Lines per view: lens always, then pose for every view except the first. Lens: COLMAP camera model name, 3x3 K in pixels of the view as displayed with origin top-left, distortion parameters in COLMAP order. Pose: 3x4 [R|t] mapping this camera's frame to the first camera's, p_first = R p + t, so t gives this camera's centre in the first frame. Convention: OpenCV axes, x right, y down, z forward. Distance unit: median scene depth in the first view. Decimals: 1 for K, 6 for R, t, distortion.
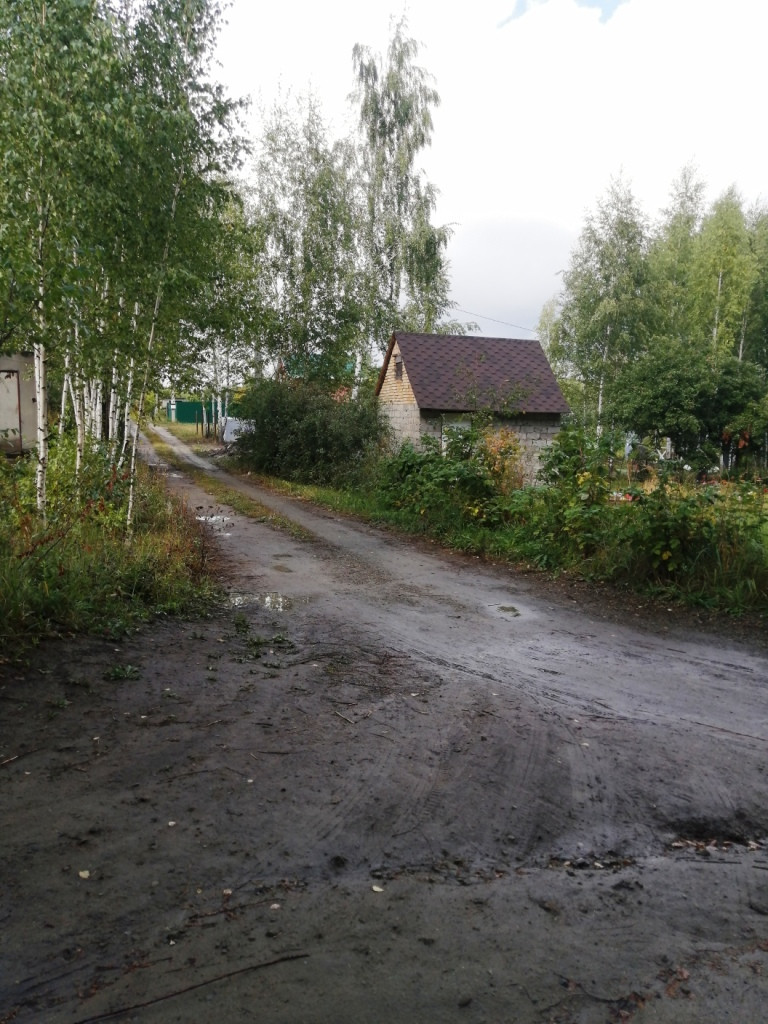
lens RADIAL K [[812.1, 0, 384.0], [0, 812.1, 512.0], [0, 0, 1]] dist [-0.002280, 0.058818]
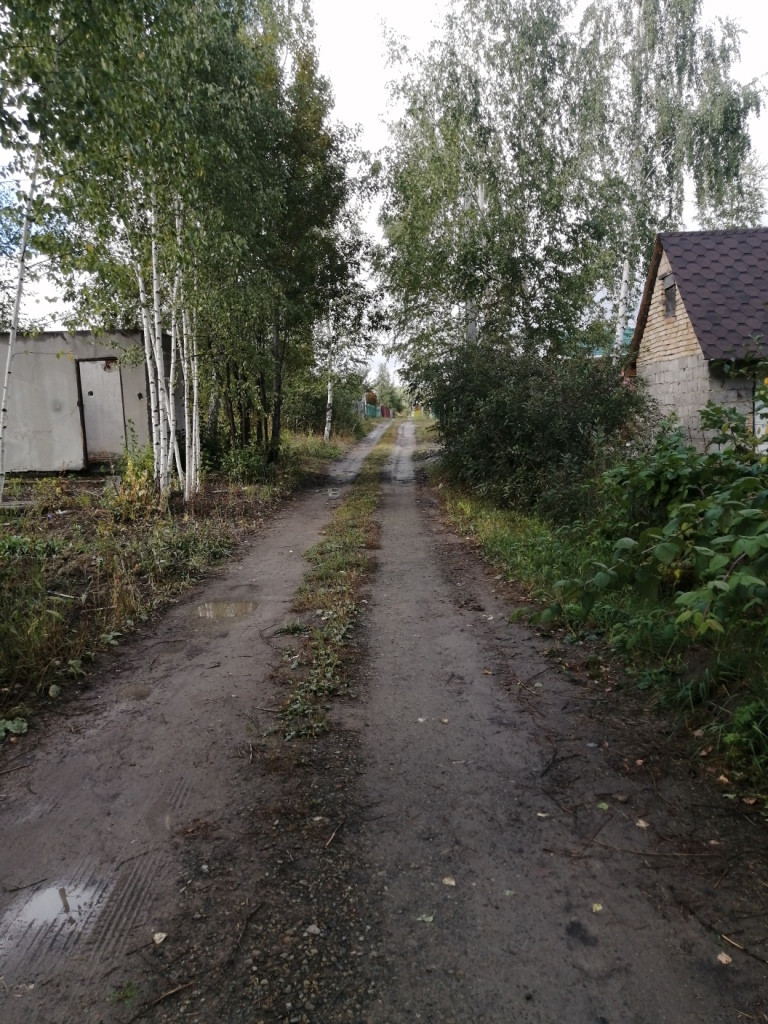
lens RADIAL K [[812.1, 0, 384.0], [0, 812.1, 512.0], [0, 0, 1]] dist [-0.002280, 0.058818]
pose [[0.936501, -0.020986, -0.350038, 0.021053], [0.023935, 0.999705, 0.004099, -0.024810], [0.349848, -0.012217, 0.936727, 0.299205]]
